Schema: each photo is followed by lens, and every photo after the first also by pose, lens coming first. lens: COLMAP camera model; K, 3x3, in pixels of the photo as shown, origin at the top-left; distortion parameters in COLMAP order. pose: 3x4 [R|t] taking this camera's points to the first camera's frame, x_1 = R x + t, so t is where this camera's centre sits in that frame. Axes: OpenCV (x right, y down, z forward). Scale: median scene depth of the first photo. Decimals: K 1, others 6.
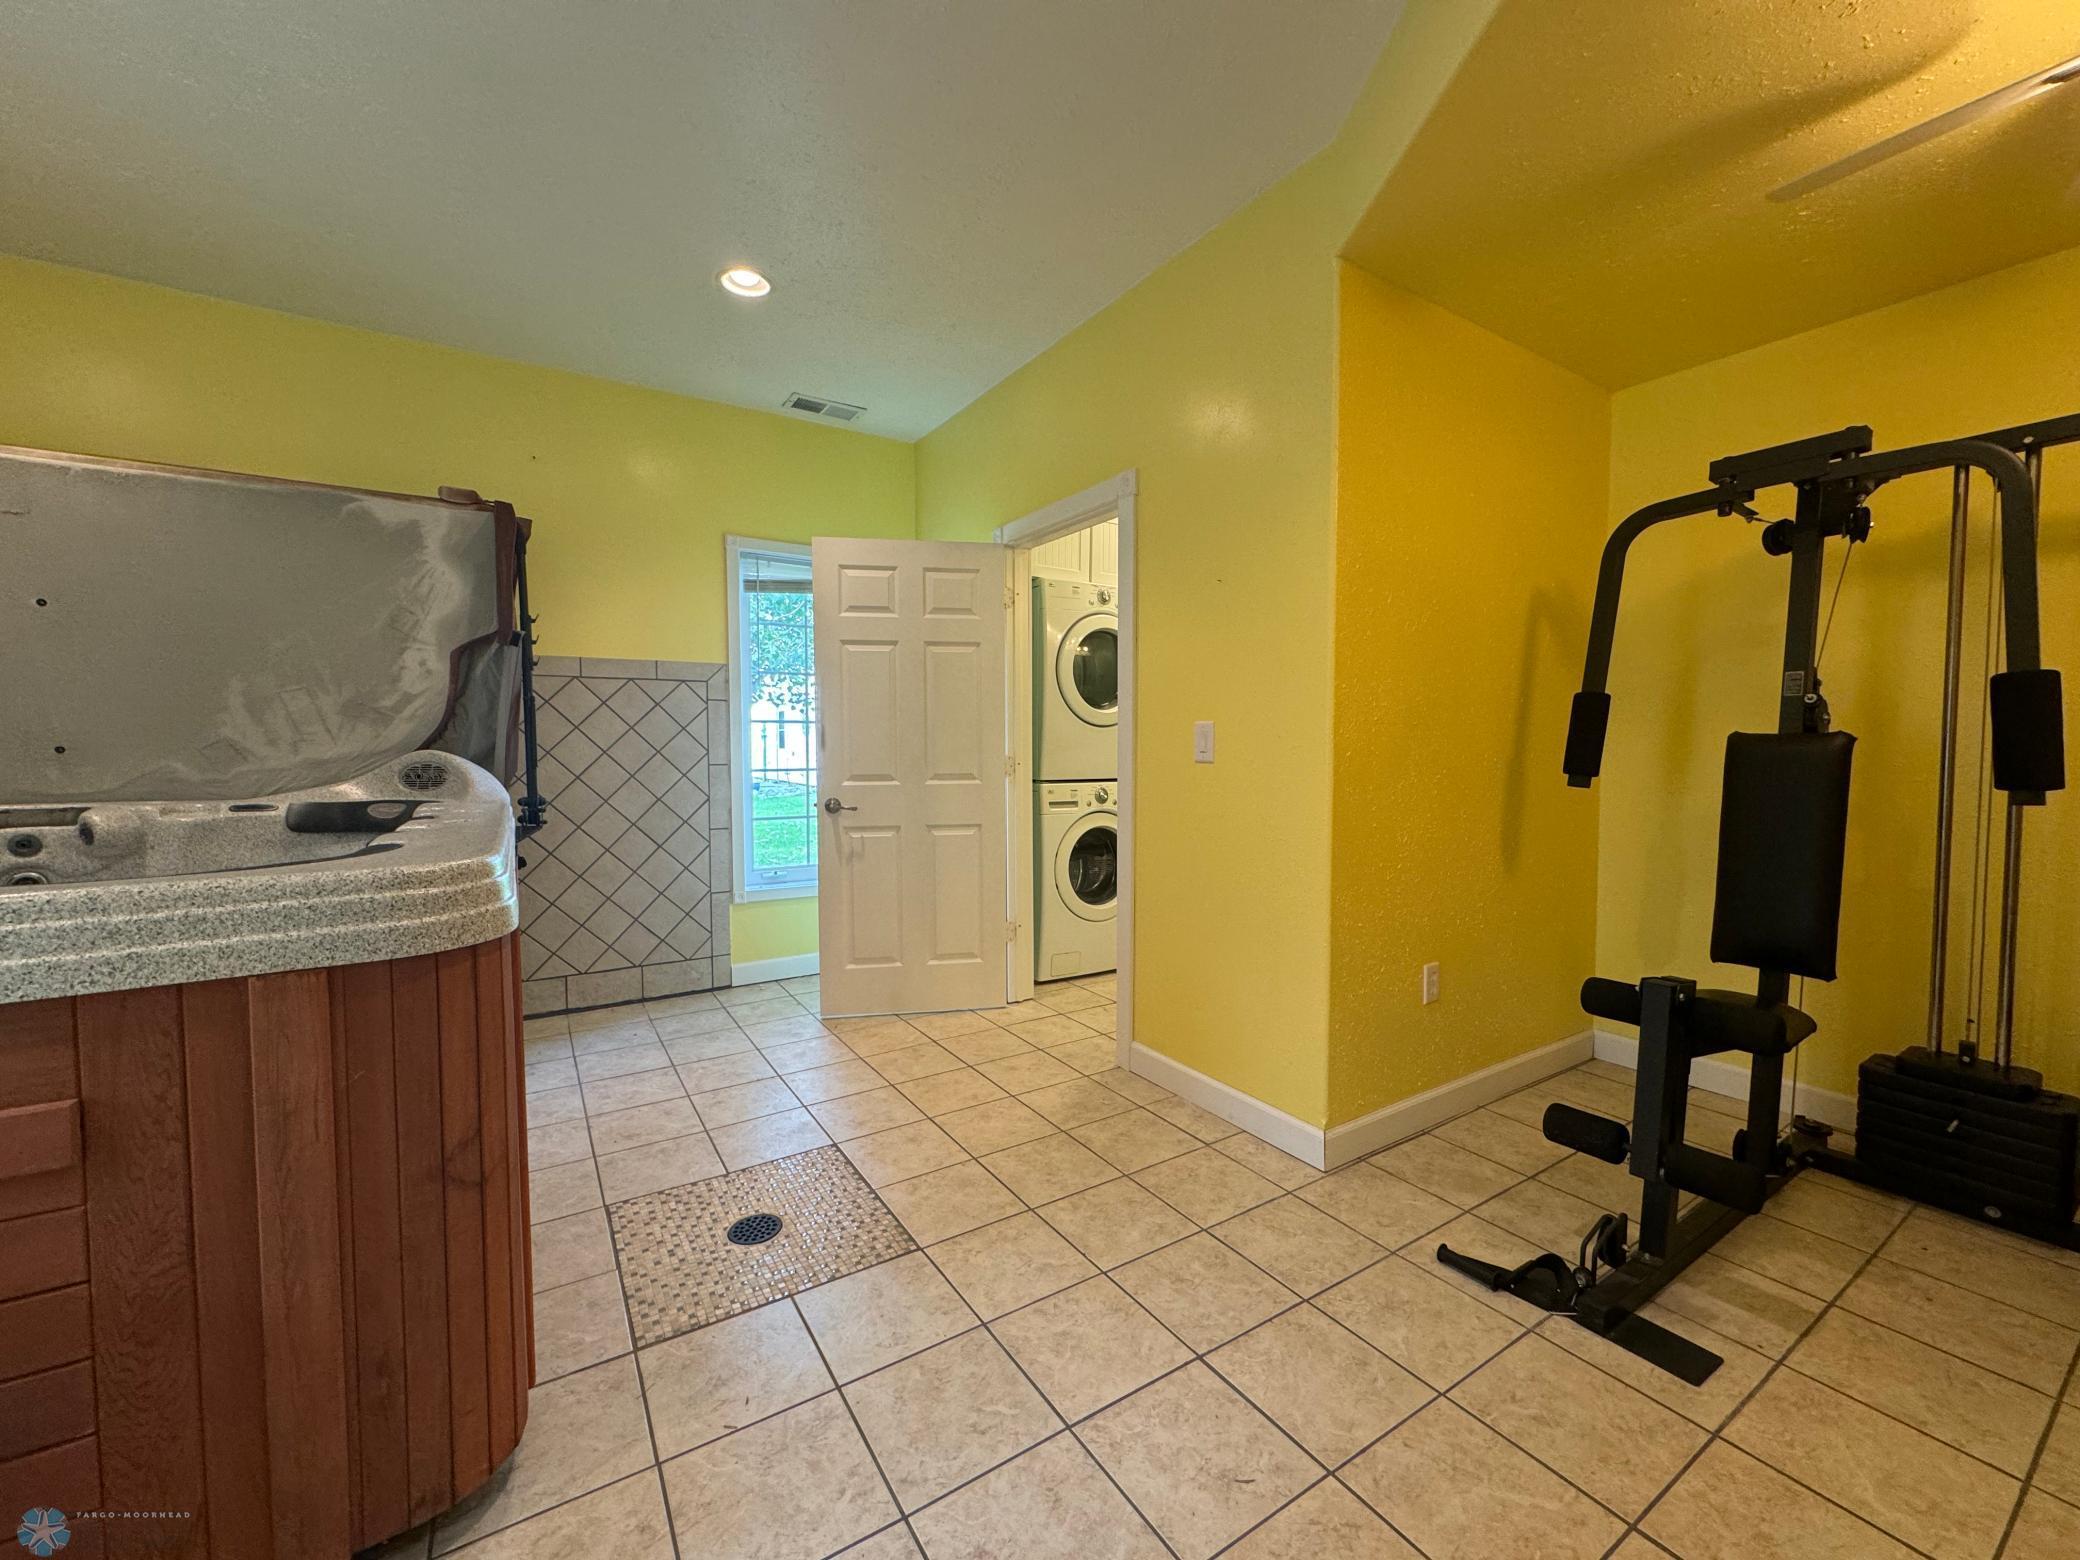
lens RADIAL K [[831.6, 0, 1038.5], [0, 831.6, 778.3], [0, 0, 1]] dist [-0.002083, 0.000404]
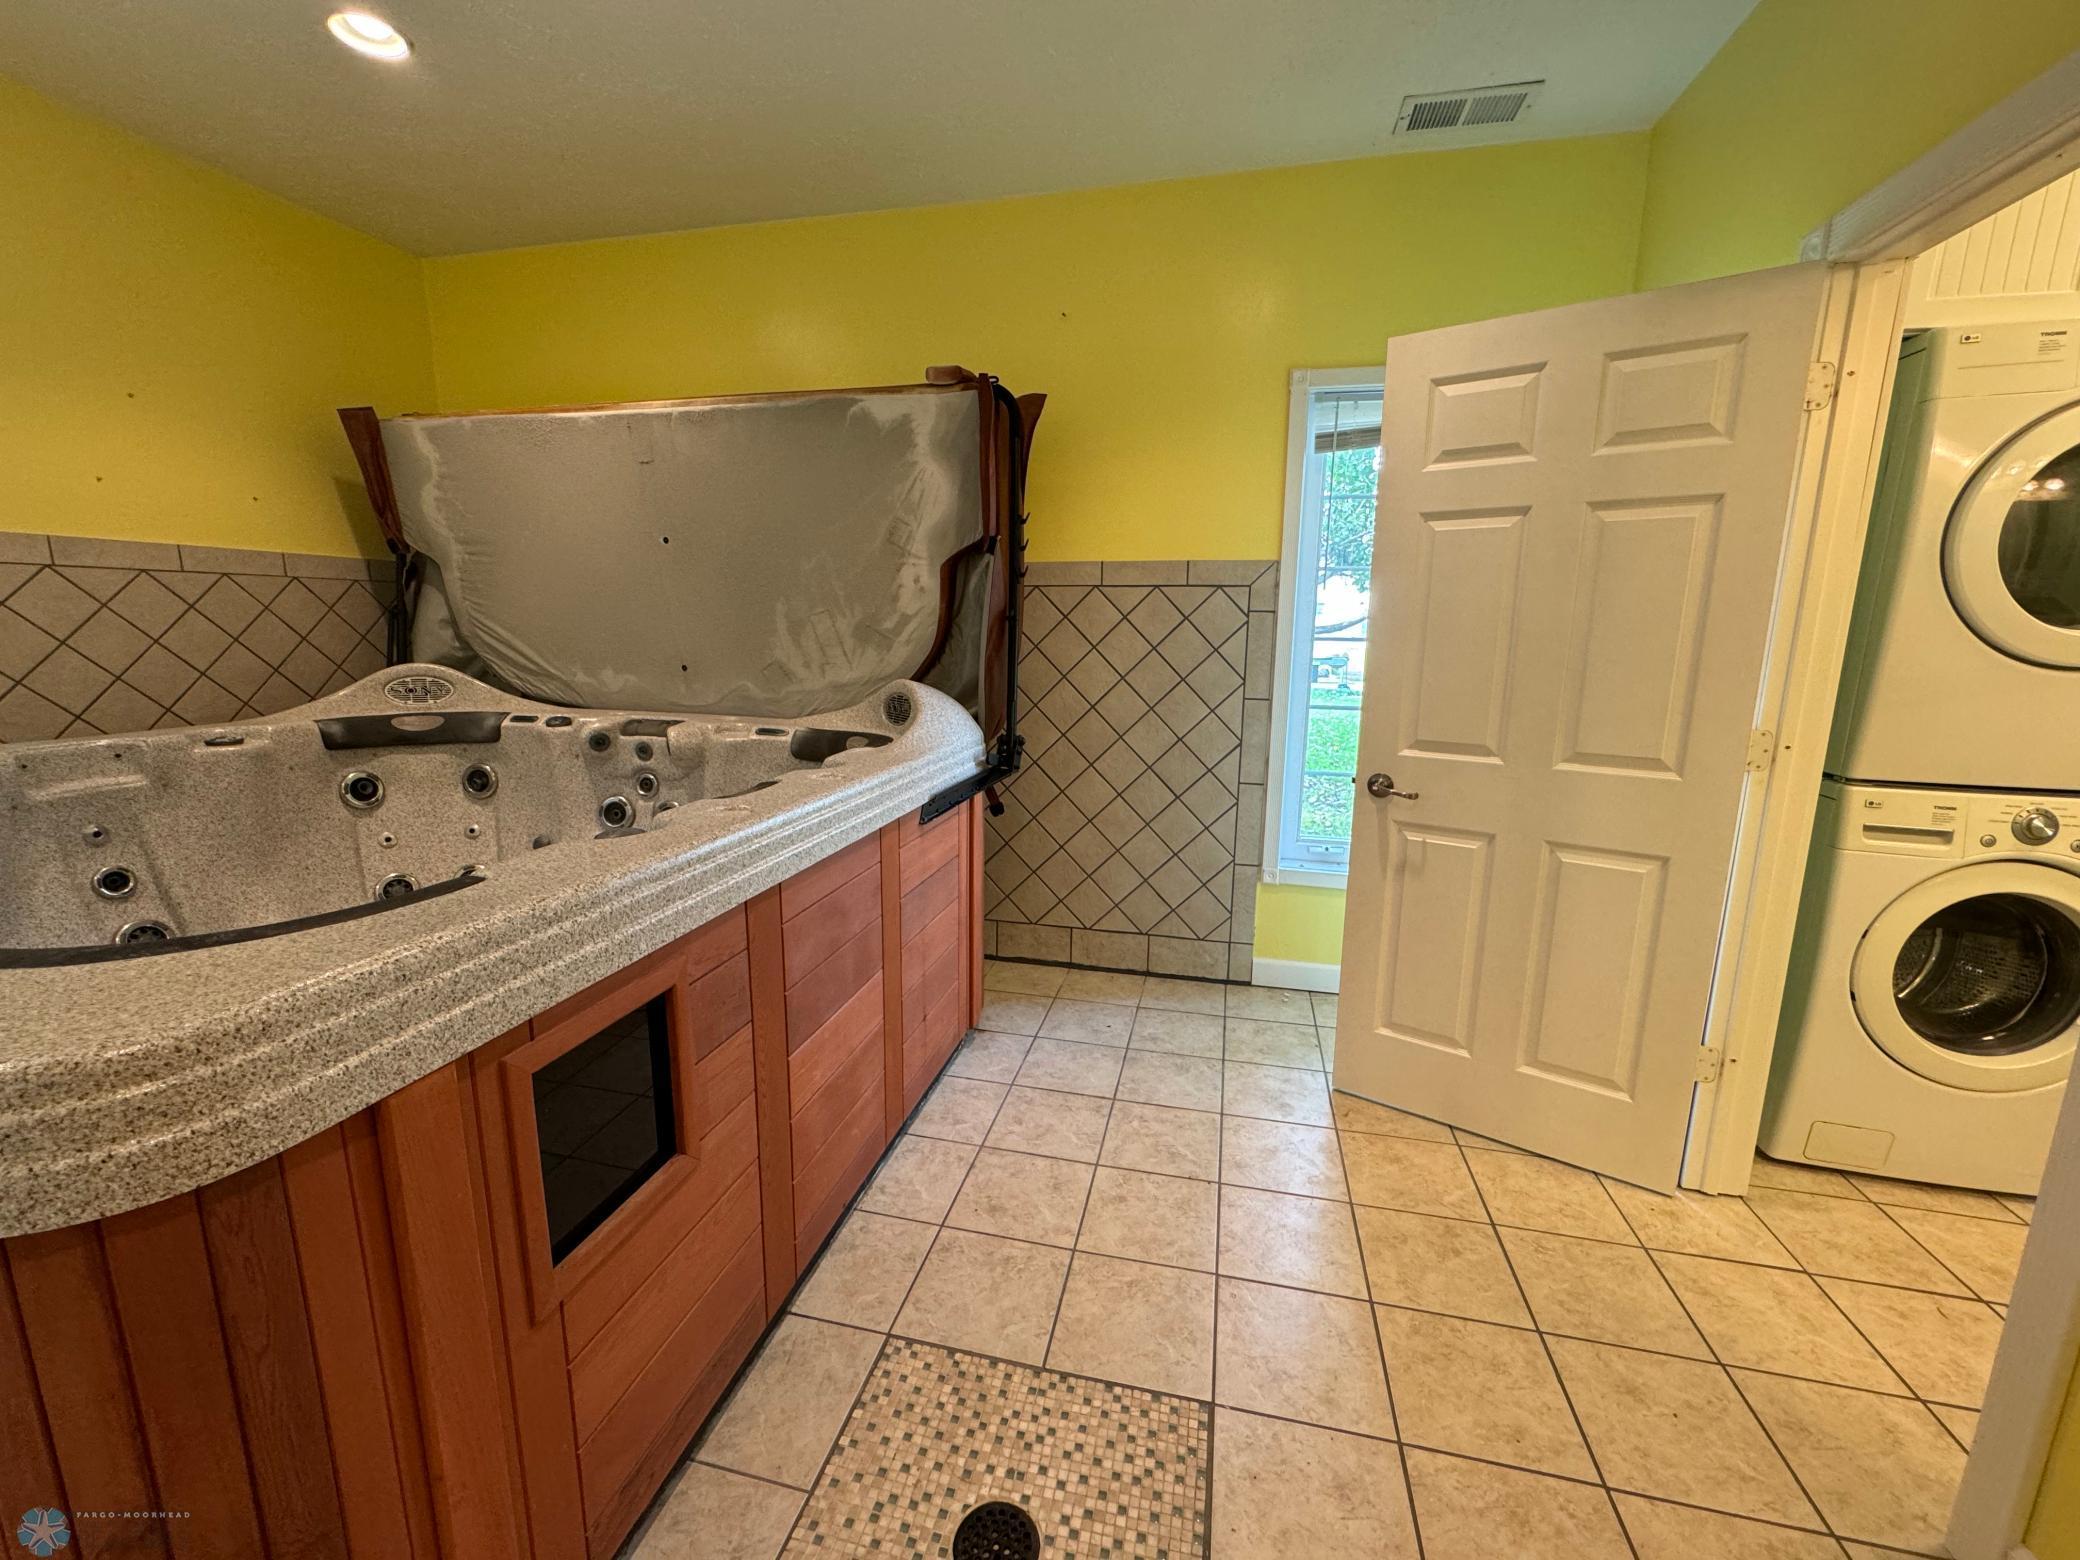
lens RADIAL K [[831.6, 0, 1038.5], [0, 831.6, 778.3], [0, 0, 1]] dist [-0.002083, 0.000404]
pose [[0.697670, 0.139419, -0.702722, 0.014753], [-0.043301, 0.987294, 0.152888, -0.057218], [0.715109, -0.076237, 0.694843, 0.369555]]
